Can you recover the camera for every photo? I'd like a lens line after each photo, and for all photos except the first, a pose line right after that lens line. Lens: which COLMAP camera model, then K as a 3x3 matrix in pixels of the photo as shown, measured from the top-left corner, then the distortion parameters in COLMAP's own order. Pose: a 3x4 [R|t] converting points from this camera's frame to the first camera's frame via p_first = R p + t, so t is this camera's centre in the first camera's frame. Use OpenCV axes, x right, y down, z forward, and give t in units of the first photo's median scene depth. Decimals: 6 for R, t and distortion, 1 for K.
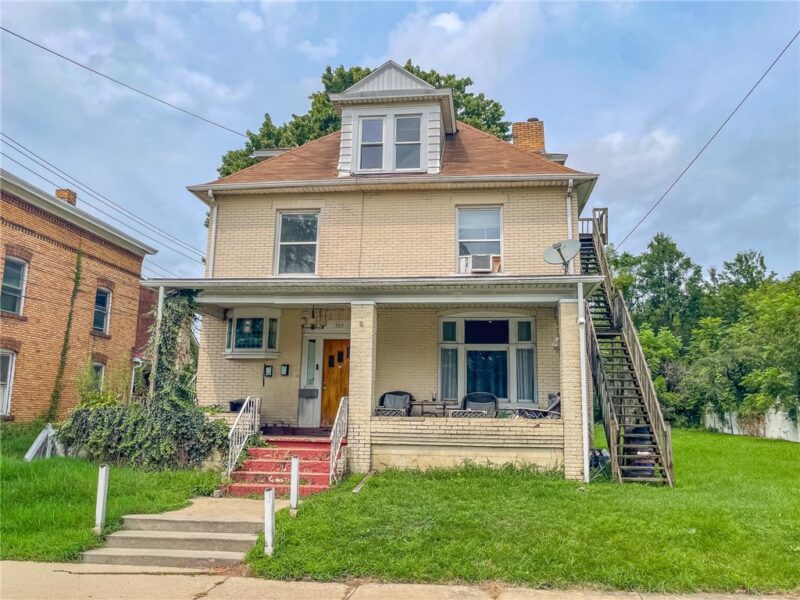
lens RADIAL K [[617.8, 0, 400.0], [0, 617.8, 300.0], [0, 0, 1]] dist [-0.009841, -0.001926]
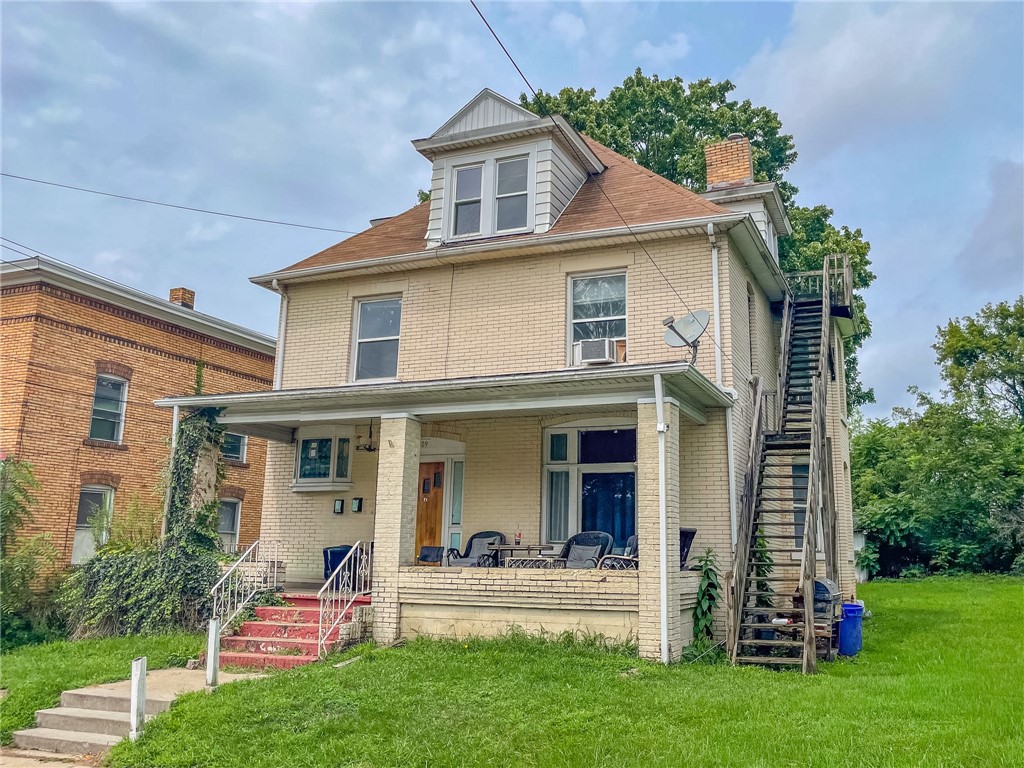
lens RADIAL K [[851.6, 0, 512.6], [0, 851.6, 369.7], [0, 0, 1]] dist [-0.002070, -0.002379]
pose [[0.967822, -0.057605, -0.244952, 0.267706], [0.048471, 0.997892, -0.043159, 0.000273], [0.246922, 0.029897, 0.968574, 0.014085]]
